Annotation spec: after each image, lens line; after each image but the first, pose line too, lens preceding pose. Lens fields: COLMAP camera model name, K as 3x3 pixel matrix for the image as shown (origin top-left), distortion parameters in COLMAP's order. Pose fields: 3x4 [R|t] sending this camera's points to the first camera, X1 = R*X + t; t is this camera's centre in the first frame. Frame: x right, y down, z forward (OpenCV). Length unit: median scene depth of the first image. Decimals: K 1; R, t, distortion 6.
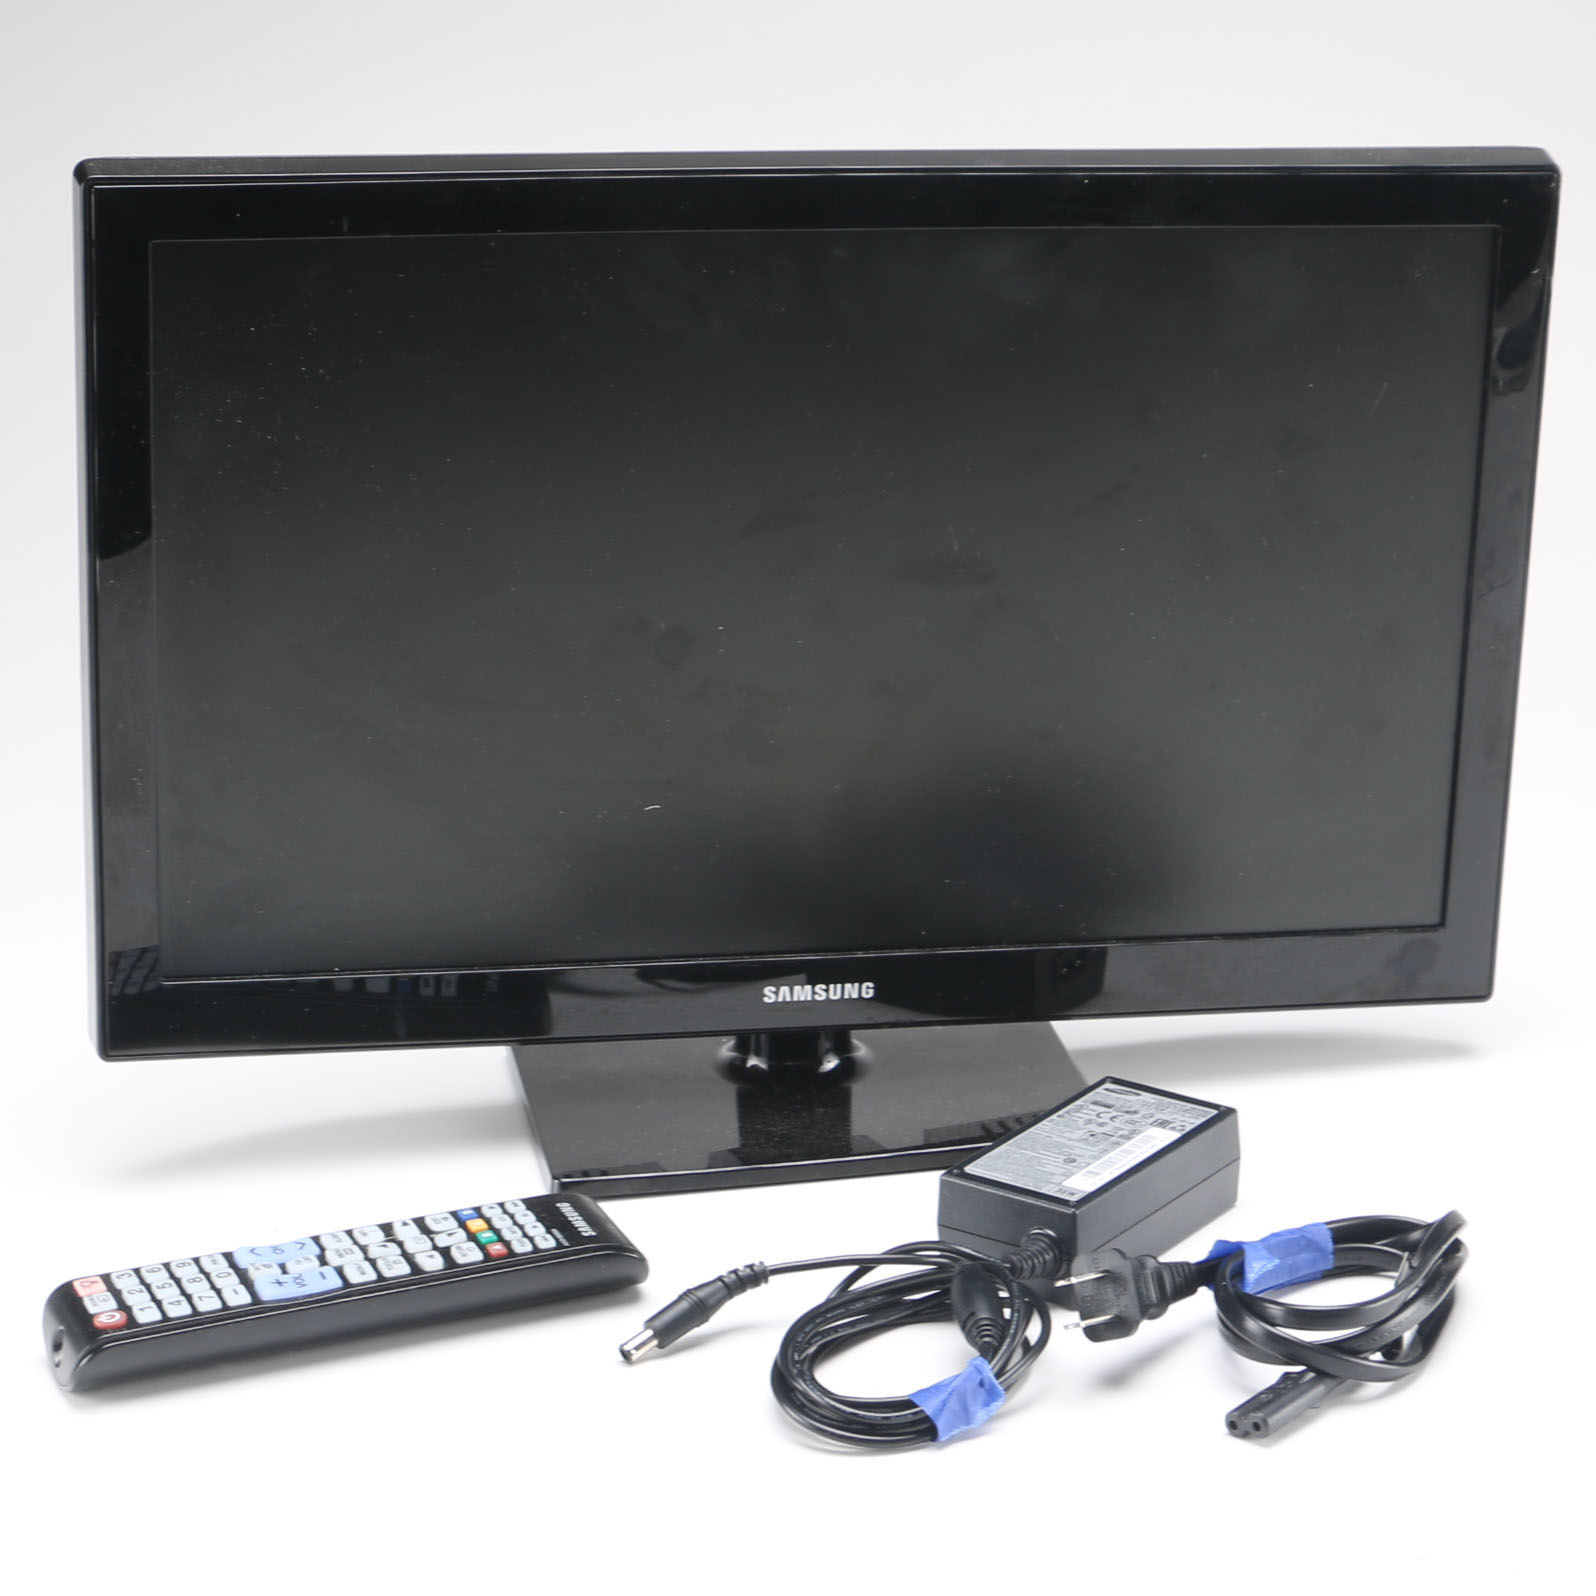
lens RADIAL K [[4642.0, 0, 798.0], [0, 4642.0, 798.0], [0, 0, 1]] dist [-0.065510, -0.583561]
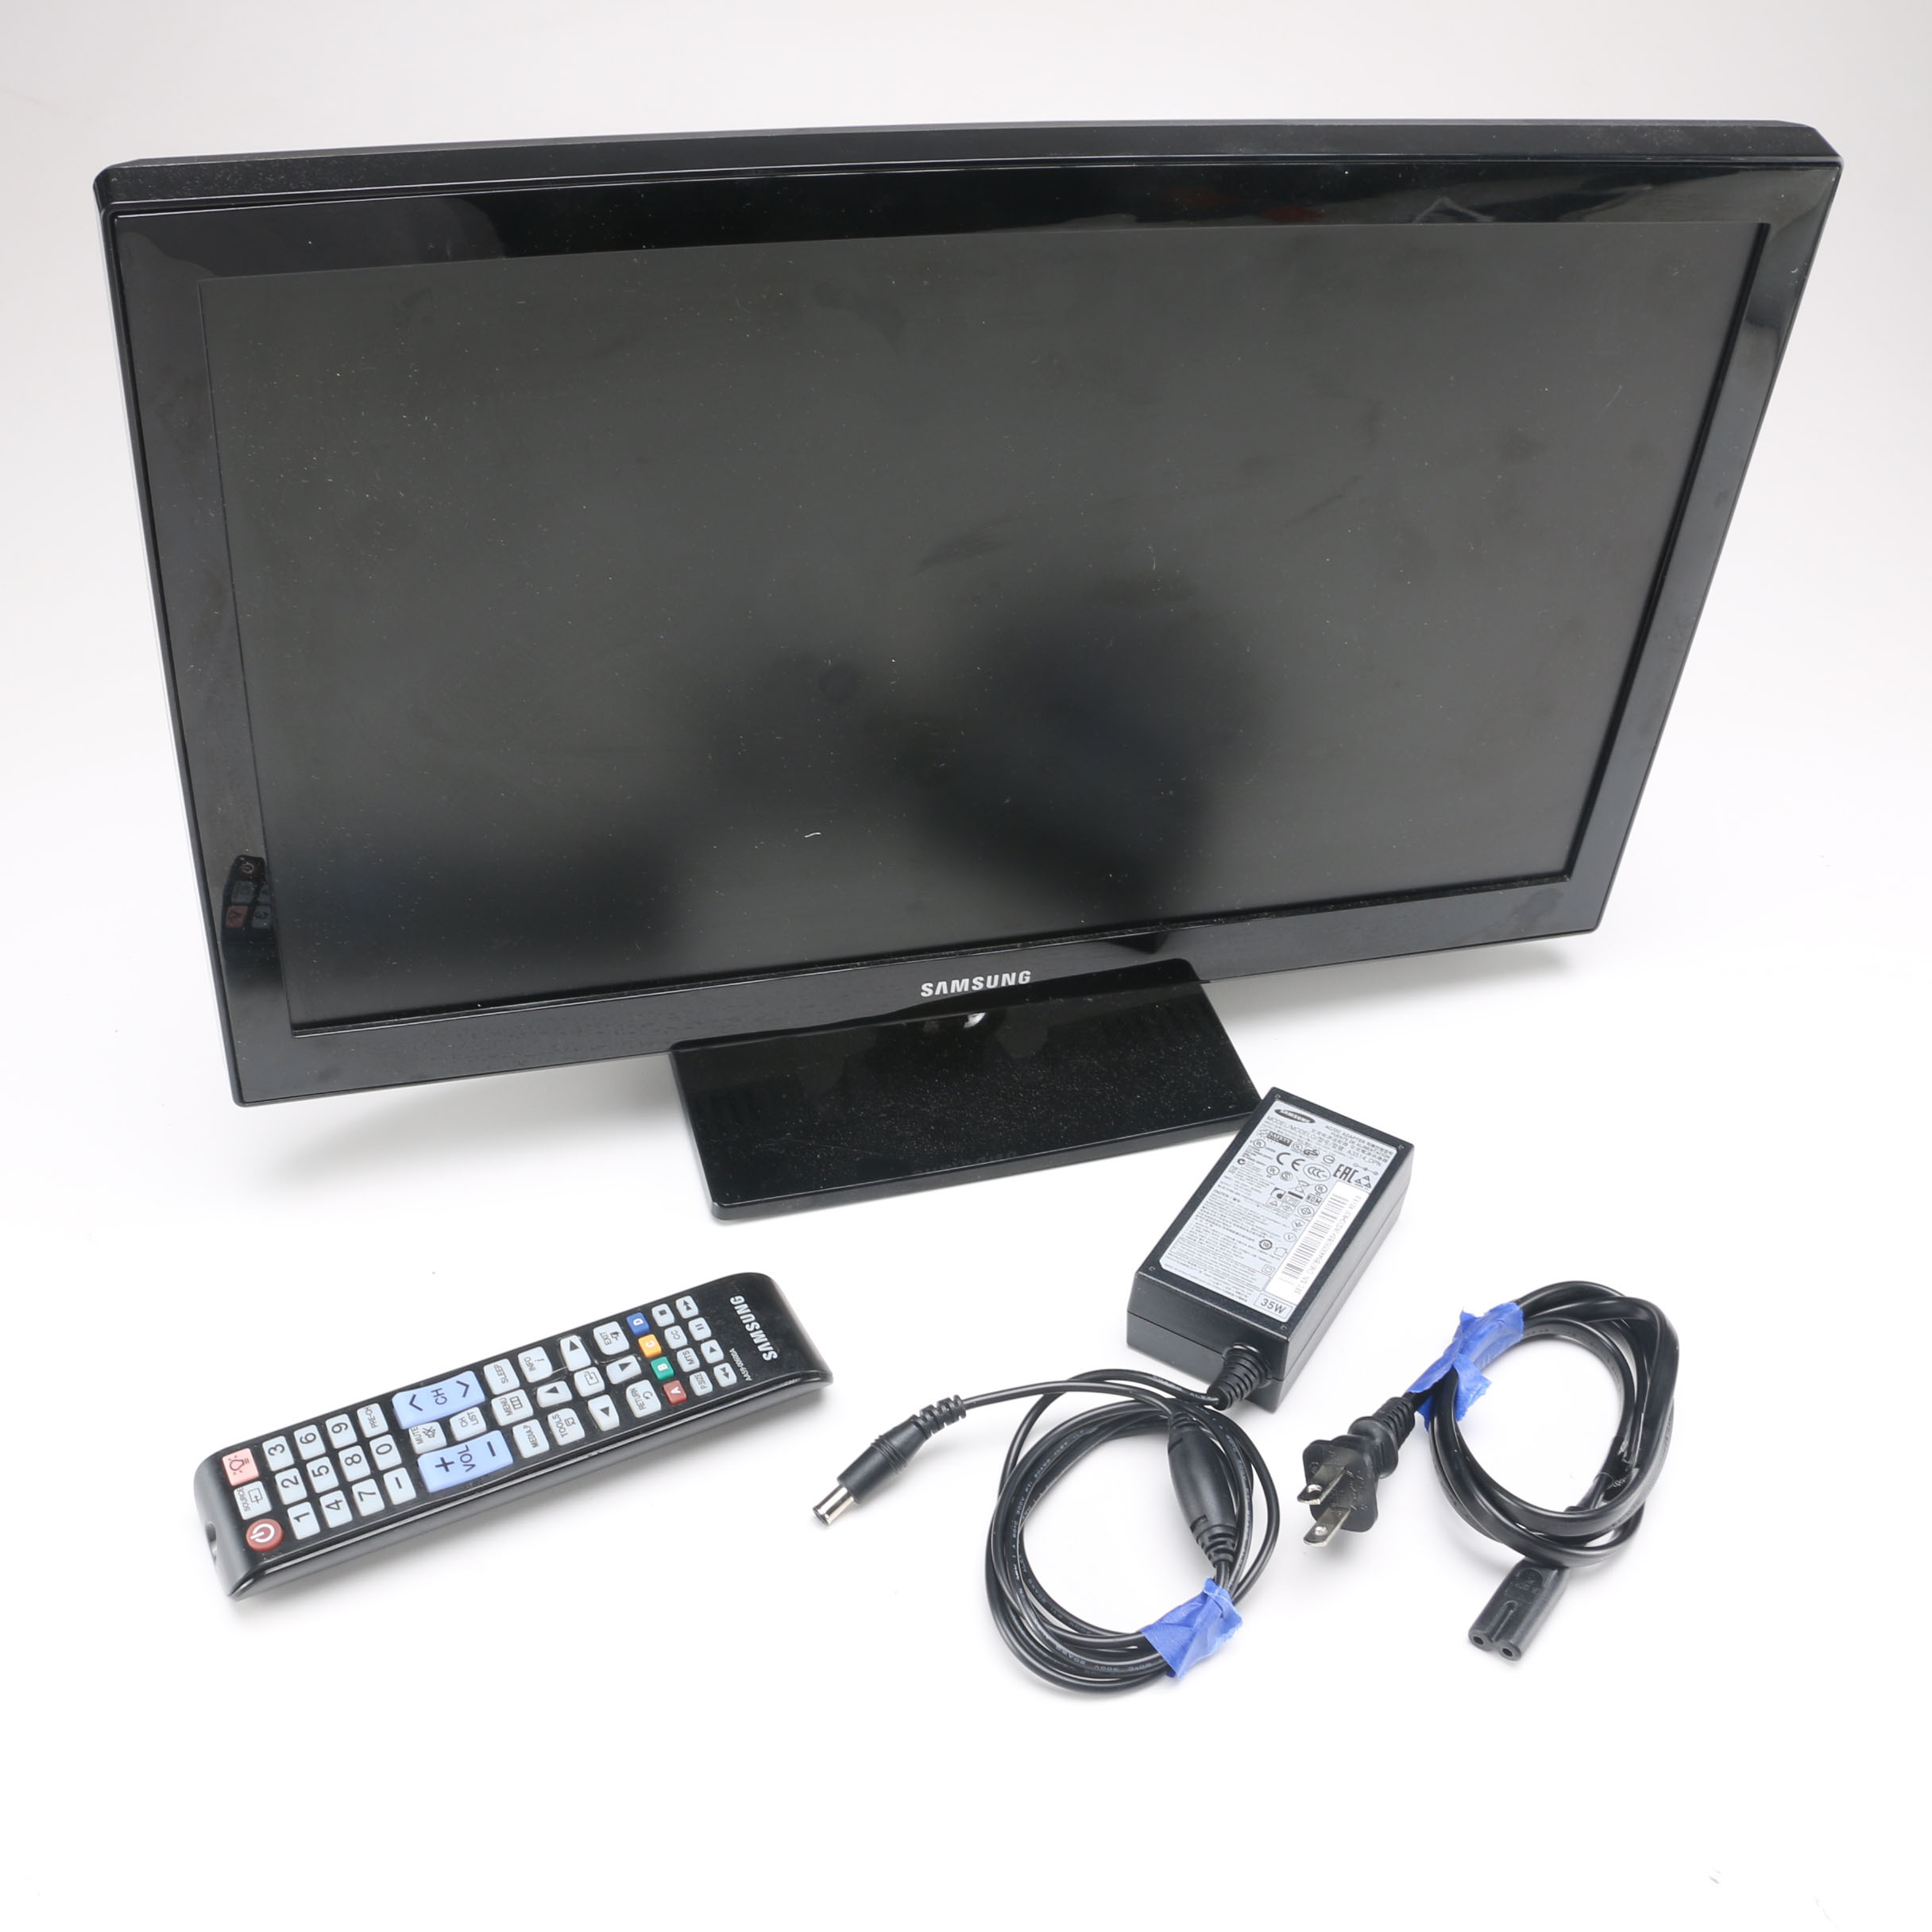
lens RADIAL K [[2319.9, 0, 942.8], [0, 2319.9, 965.6], [0, 0, 1]] dist [-0.194044, 0.112865]
pose [[0.994836, -0.021591, 0.099172, -0.053185], [-0.016374, 0.930172, 0.366758, -0.147153], [-0.100166, -0.366487, 0.925016, 0.574078]]
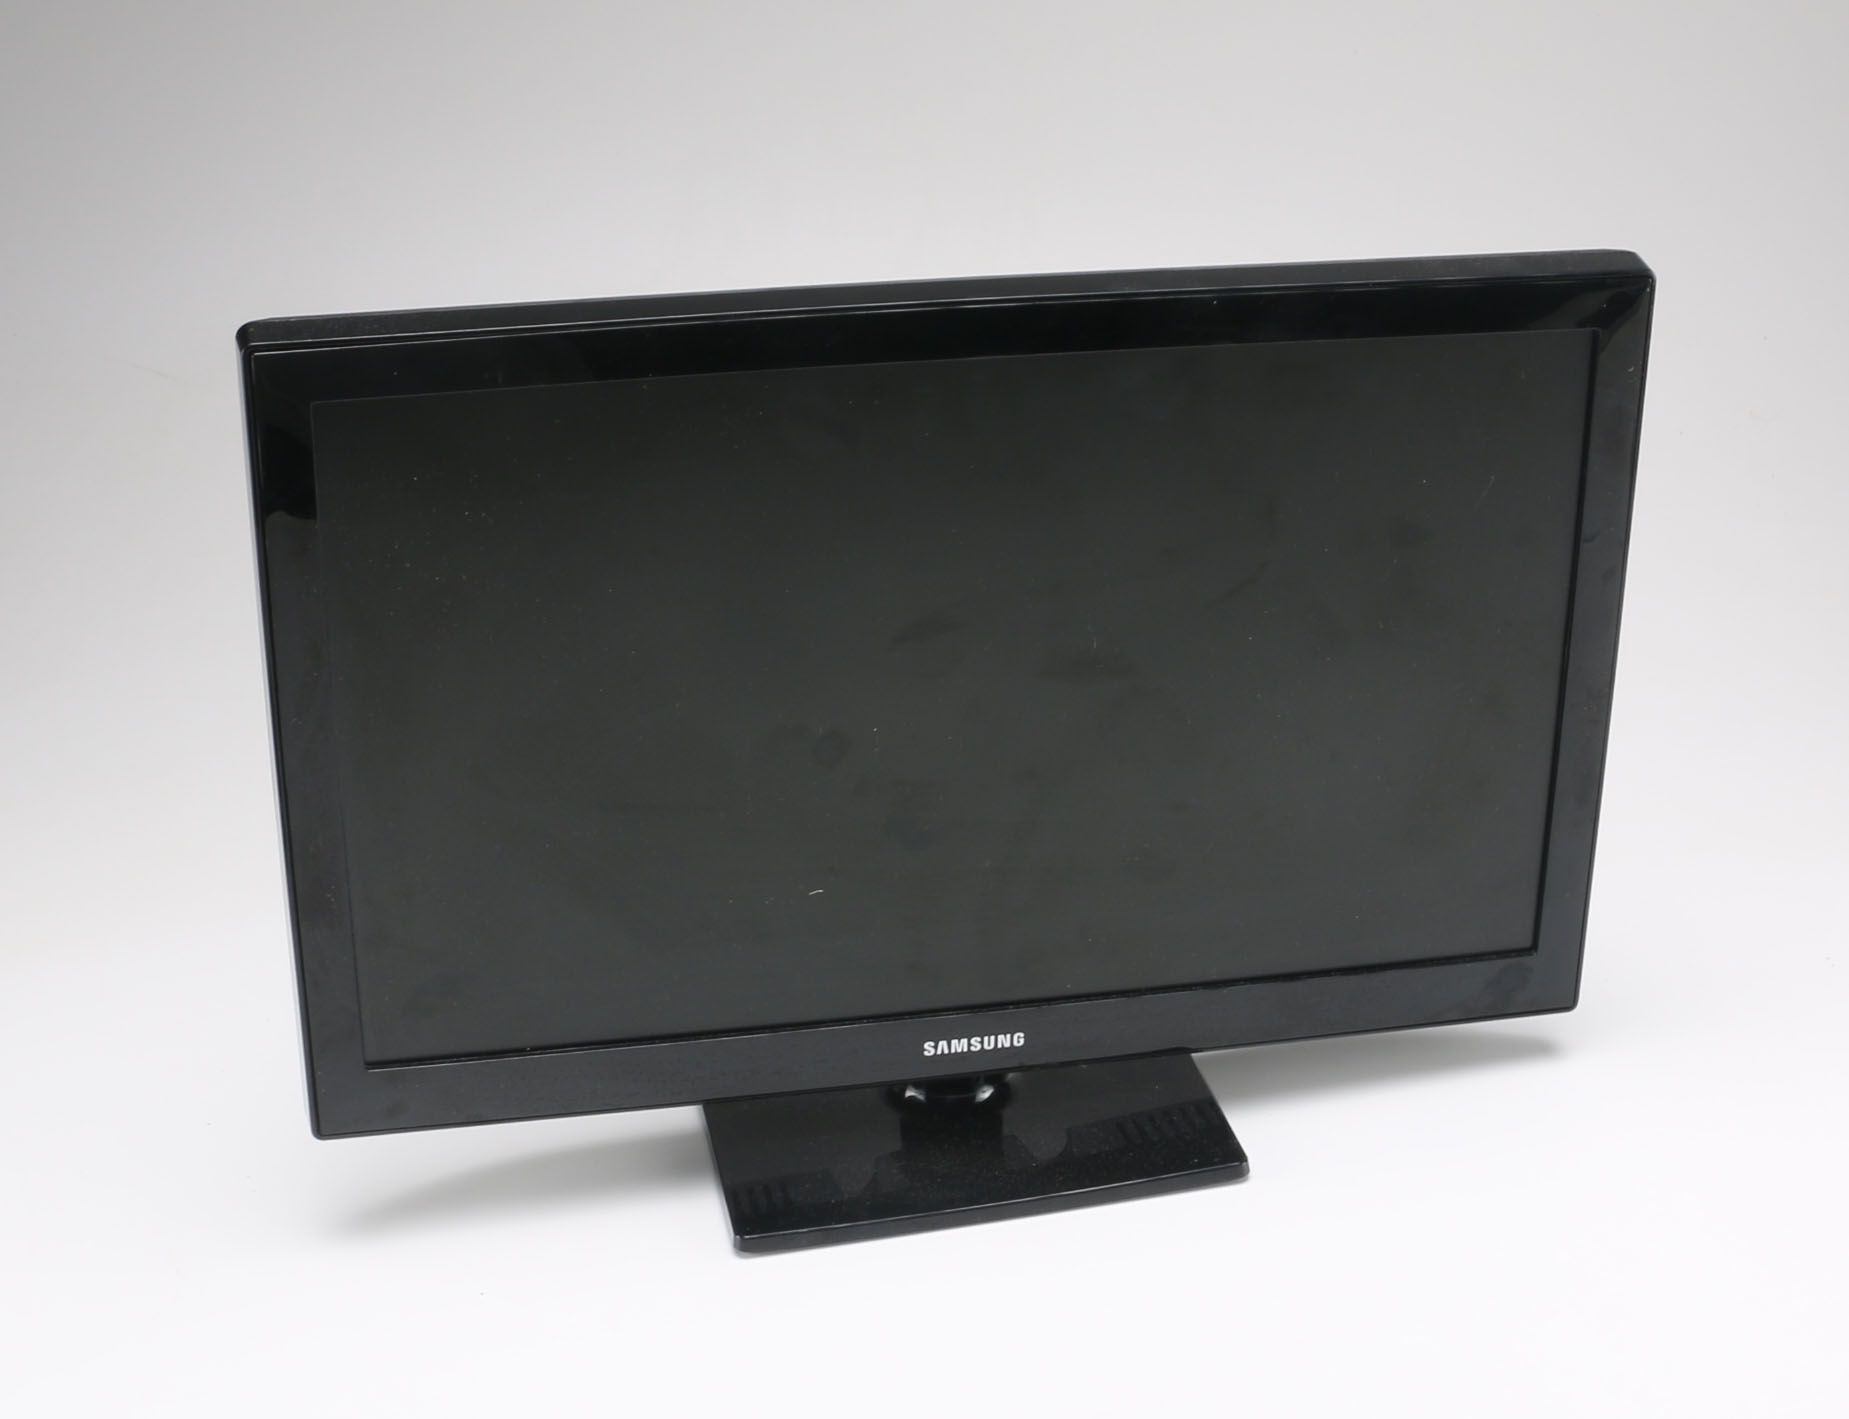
lens RADIAL K [[2975.0, 0, 924.5], [0, 2975.0, 709.5], [0, 0, 1]] dist [-0.210728, -0.047082]
pose [[0.999555, -0.028765, 0.007920, -0.010840], [0.027923, 0.995432, 0.091297, -0.104109], [-0.010510, -0.091035, 0.995792, 0.330311]]
